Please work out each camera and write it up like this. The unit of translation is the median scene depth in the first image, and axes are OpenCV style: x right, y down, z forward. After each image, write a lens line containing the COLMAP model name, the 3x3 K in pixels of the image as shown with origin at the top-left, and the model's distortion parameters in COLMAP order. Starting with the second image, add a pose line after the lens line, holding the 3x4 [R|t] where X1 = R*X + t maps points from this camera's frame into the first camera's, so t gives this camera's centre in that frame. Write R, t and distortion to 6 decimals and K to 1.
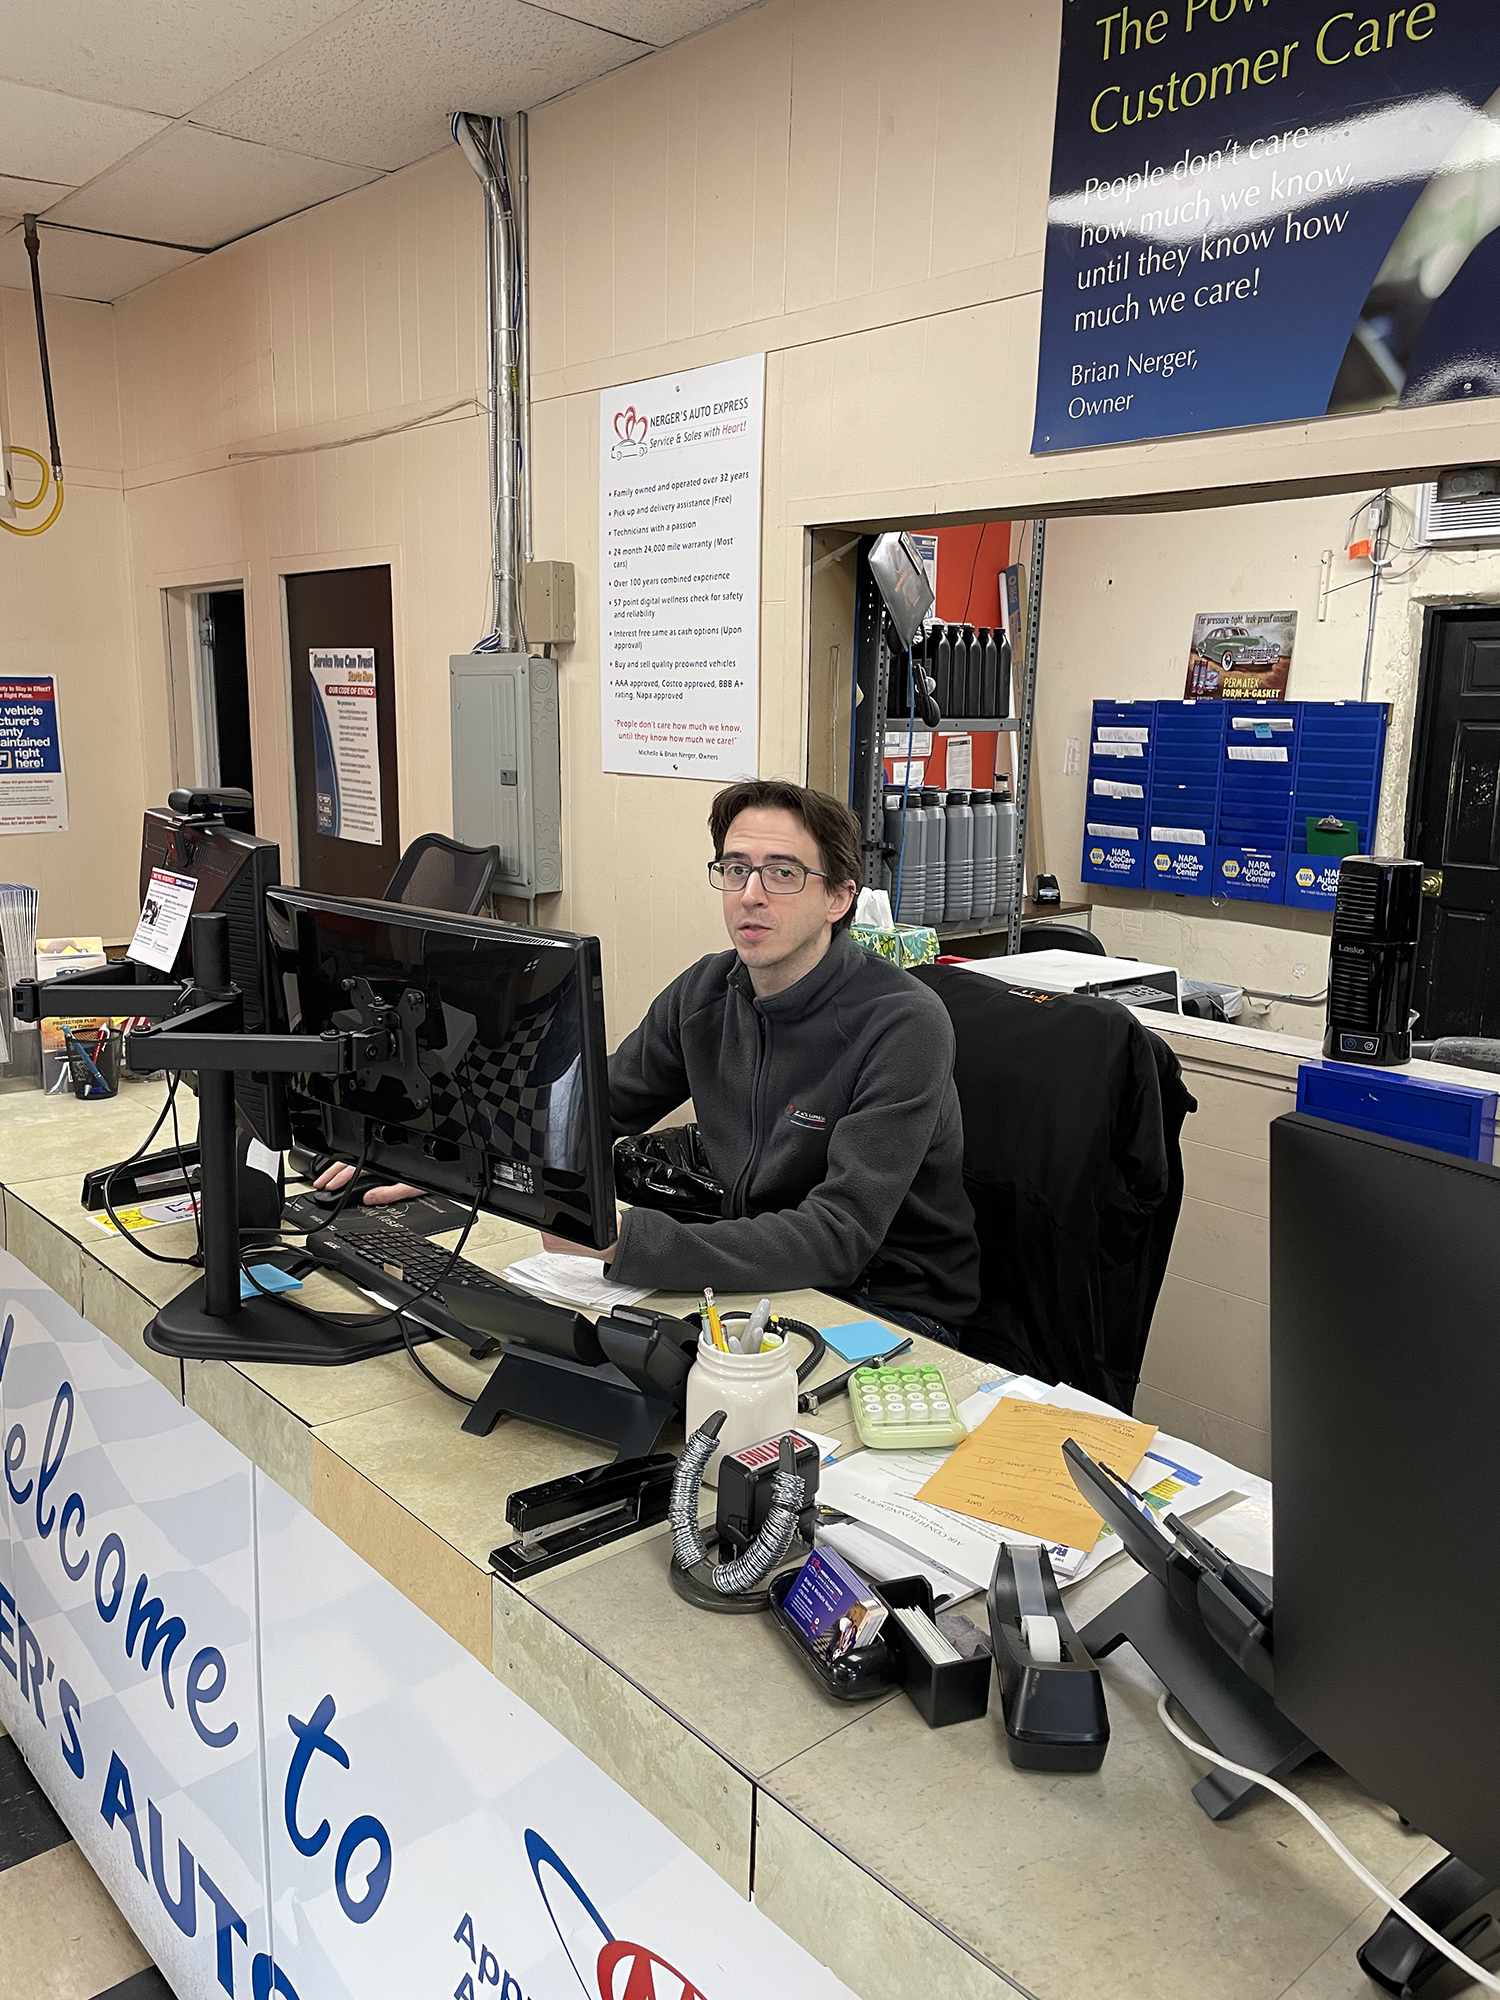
lens RADIAL K [[1545.8, 0, 750.0], [0, 1545.8, 1000.0], [0, 0, 1]] dist [0.080301, -0.117812]
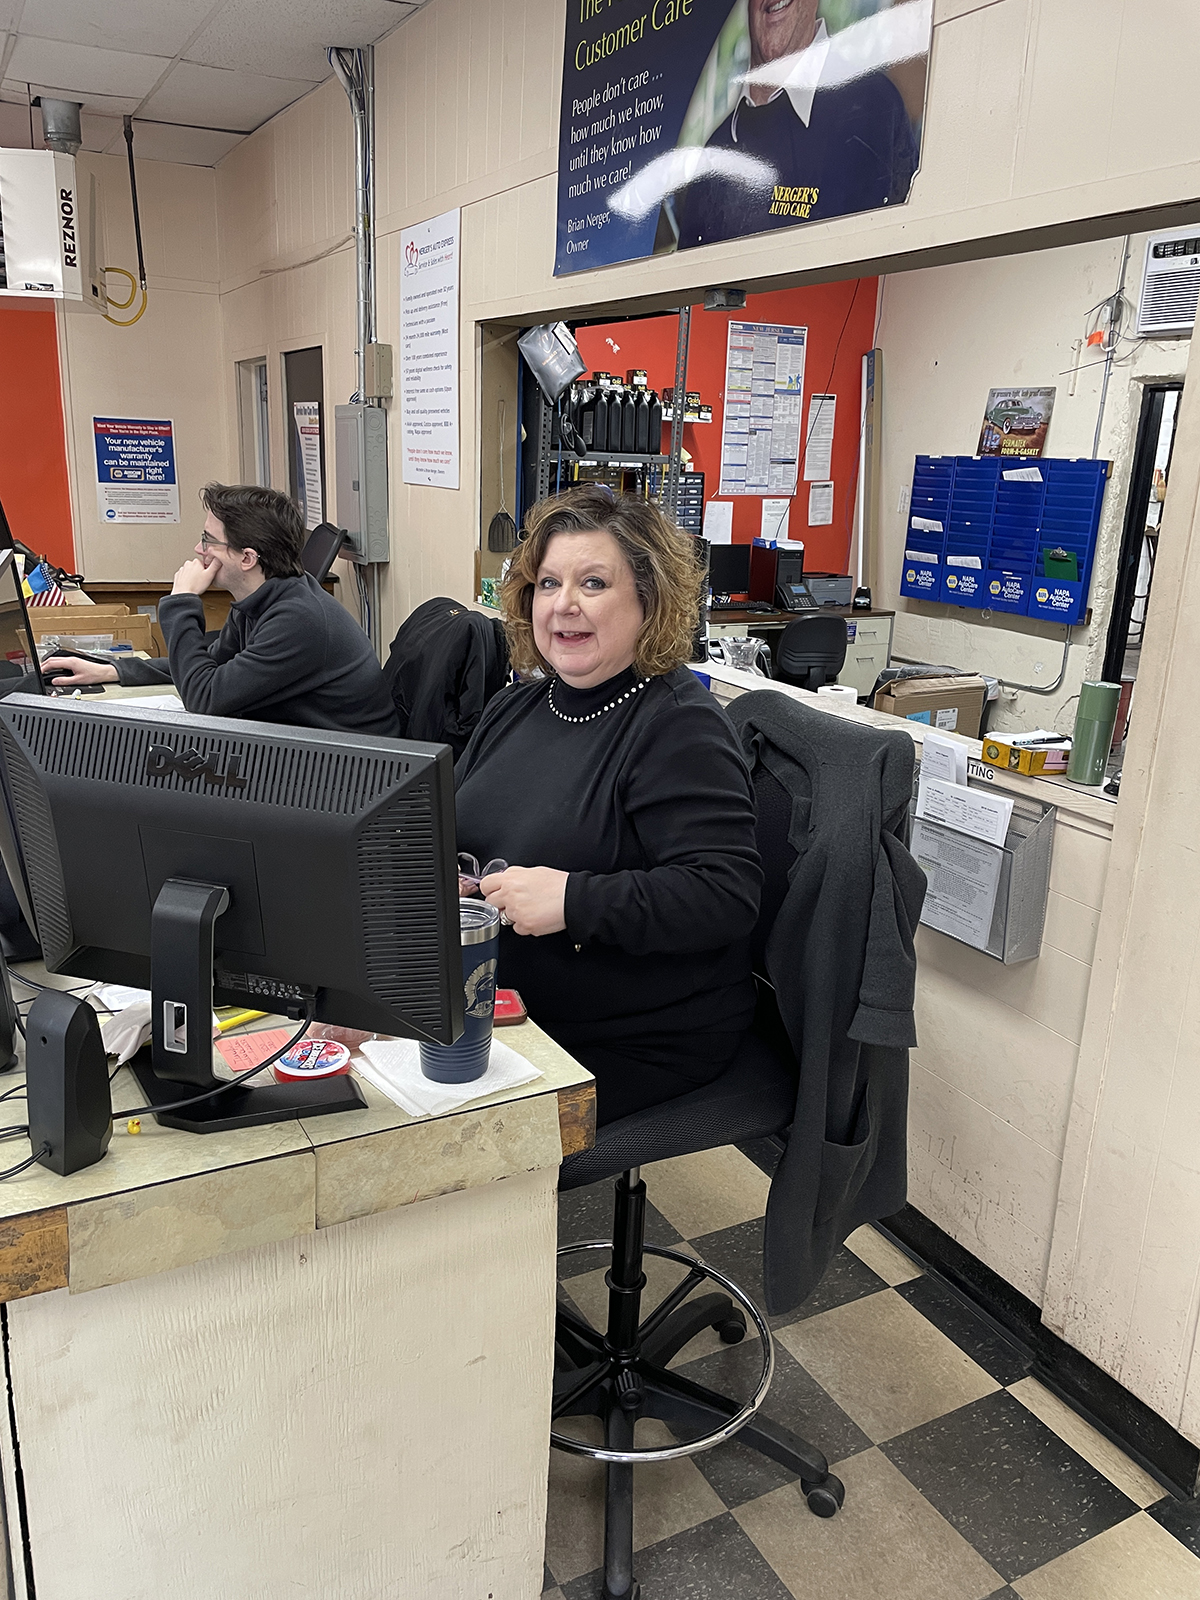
lens RADIAL K [[1236.6, 0, 600.0], [0, 1236.6, 800.0], [0, 0, 1]] dist [0.080301, -0.117812]
pose [[0.973963, 0.082764, -0.211061, 0.236276], [-0.067000, 0.994477, 0.080789, 0.033882], [0.216581, -0.064544, 0.974129, -0.119114]]
